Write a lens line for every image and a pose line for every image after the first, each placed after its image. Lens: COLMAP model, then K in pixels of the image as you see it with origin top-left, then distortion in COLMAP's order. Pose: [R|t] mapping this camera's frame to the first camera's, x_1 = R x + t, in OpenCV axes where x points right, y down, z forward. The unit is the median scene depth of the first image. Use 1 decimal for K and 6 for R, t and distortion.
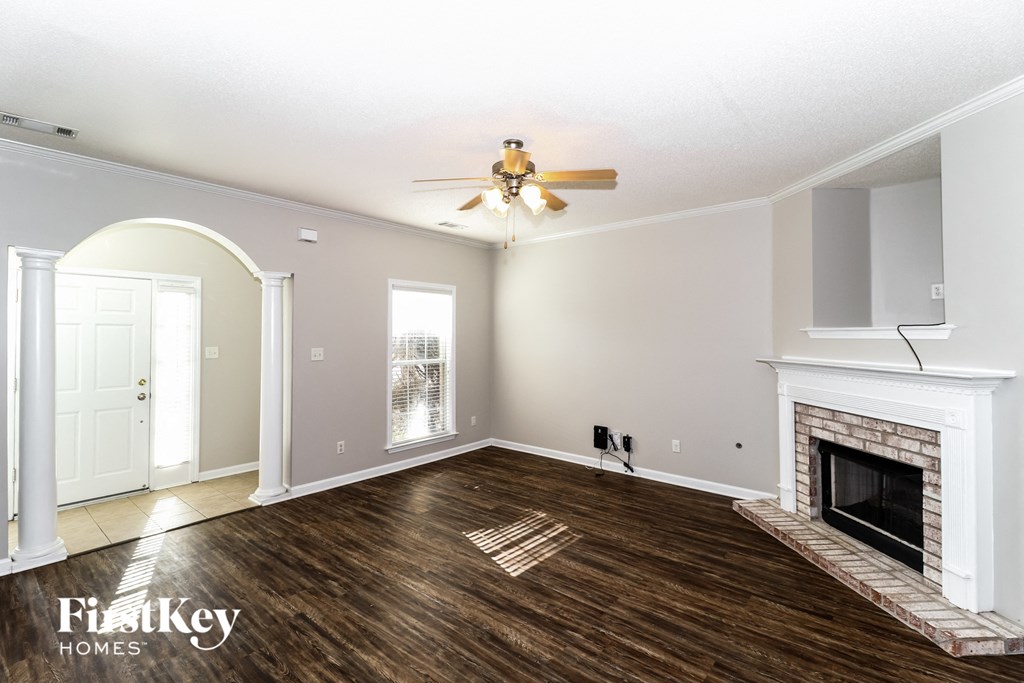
lens RADIAL K [[473.6, 0, 507.8], [0, 473.6, 325.6], [0, 0, 1]] dist [0.017522, -0.000980]
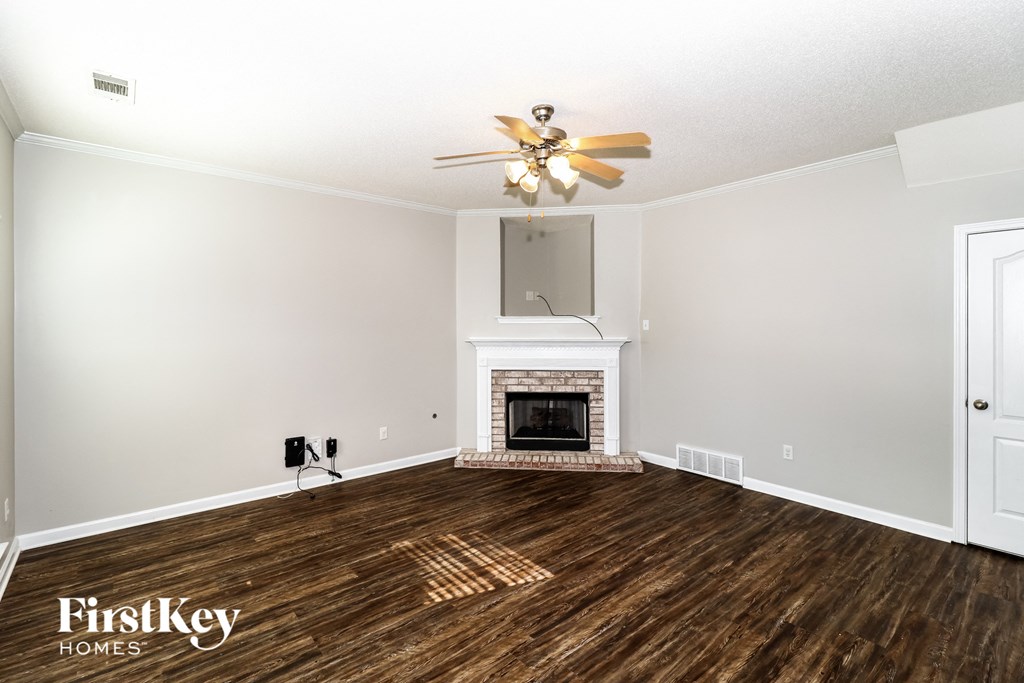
lens RADIAL K [[473.6, 0, 507.8], [0, 473.6, 325.6], [0, 0, 1]] dist [0.017522, -0.000980]
pose [[0.165714, -0.007836, 0.986143, -0.793406], [-0.018426, 0.999769, 0.011040, 0.019232], [-0.986002, -0.020000, 0.165532, 0.807880]]
